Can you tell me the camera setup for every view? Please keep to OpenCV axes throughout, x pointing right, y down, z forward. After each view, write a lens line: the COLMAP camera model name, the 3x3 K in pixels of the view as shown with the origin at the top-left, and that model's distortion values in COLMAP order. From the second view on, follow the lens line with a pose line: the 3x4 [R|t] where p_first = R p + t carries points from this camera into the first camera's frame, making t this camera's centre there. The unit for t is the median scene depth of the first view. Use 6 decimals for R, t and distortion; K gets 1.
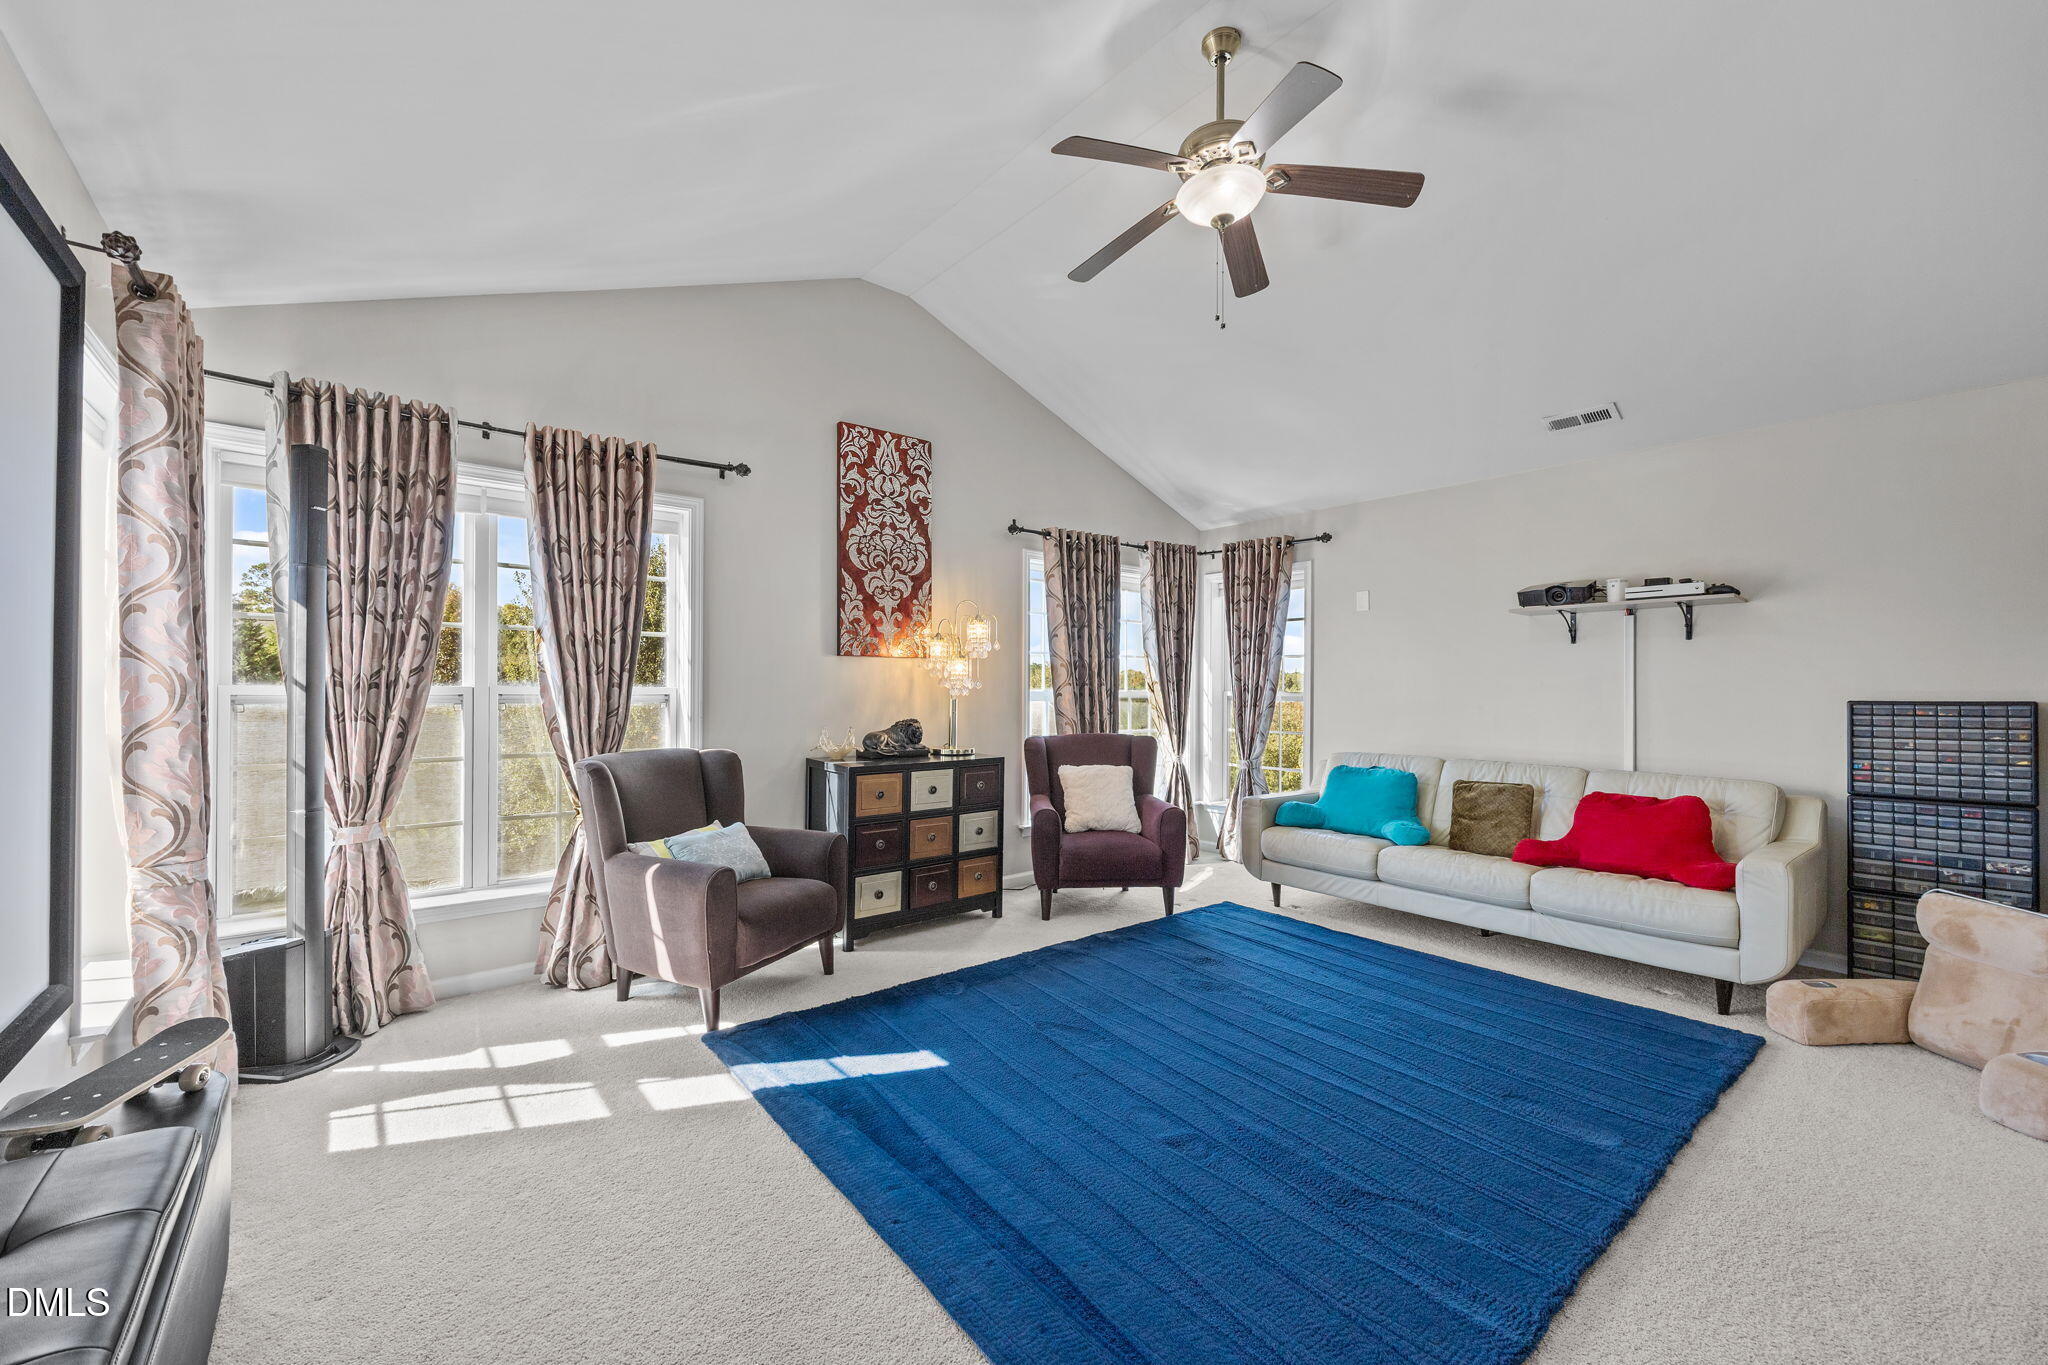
lens RADIAL K [[773.6, 0, 1037.2], [0, 773.6, 685.5], [0, 0, 1]] dist [-0.002115, -0.000059]
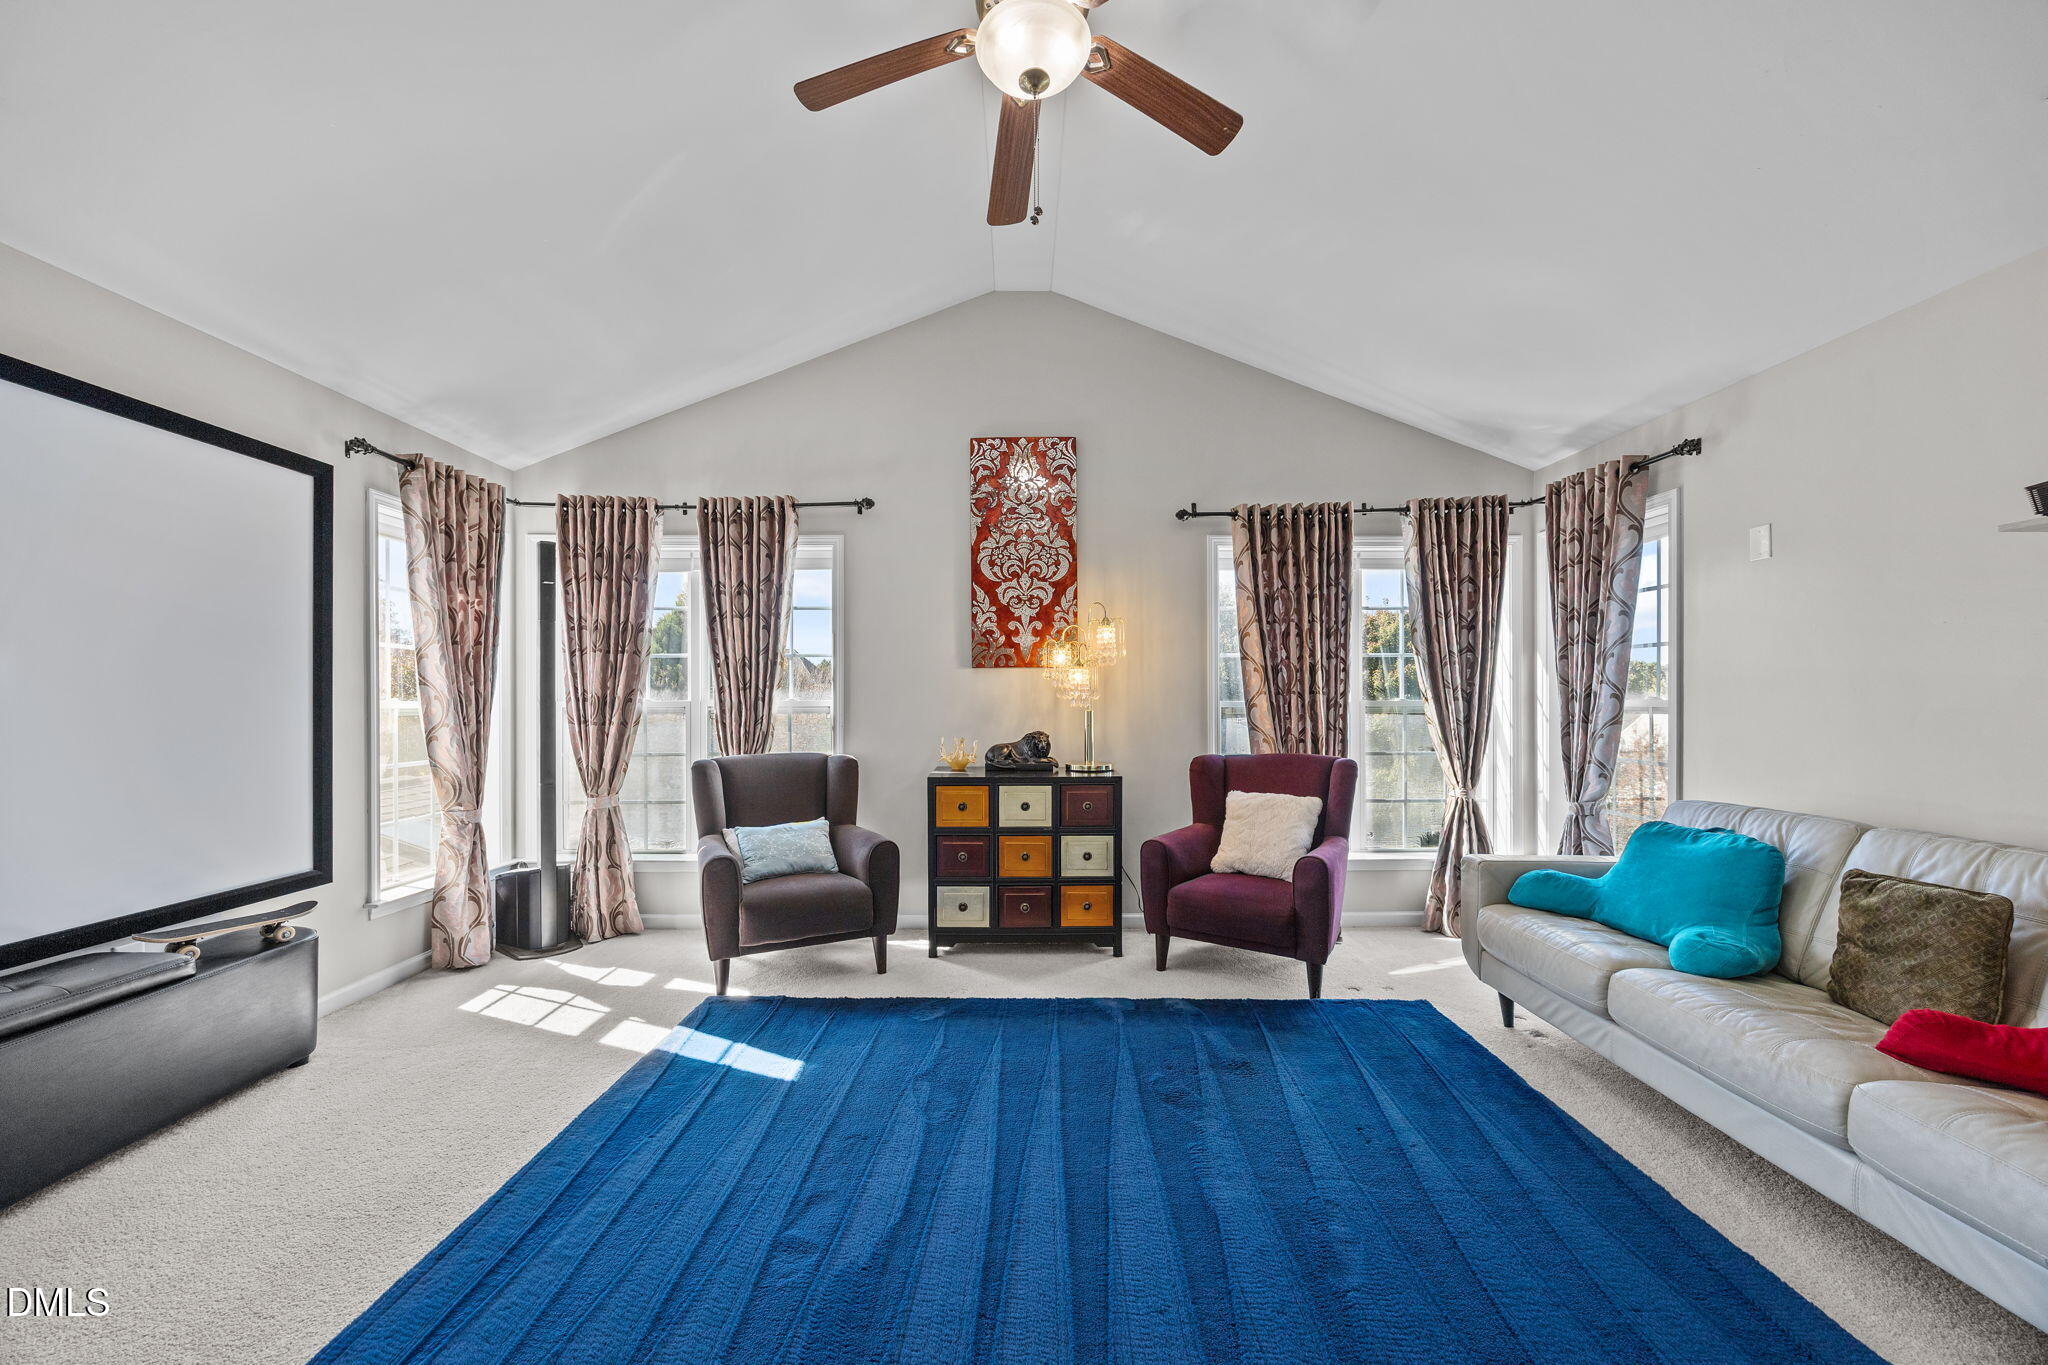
lens RADIAL K [[773.6, 0, 1027.3], [0, 773.6, 698.2], [0, 0, 1]] dist [-0.002115, -0.000059]
pose [[0.777905, -0.007859, -0.628332, 0.436762], [0.009502, 0.999955, -0.000743, 0.002812], [0.628310, -0.005392, 0.777945, 0.248808]]
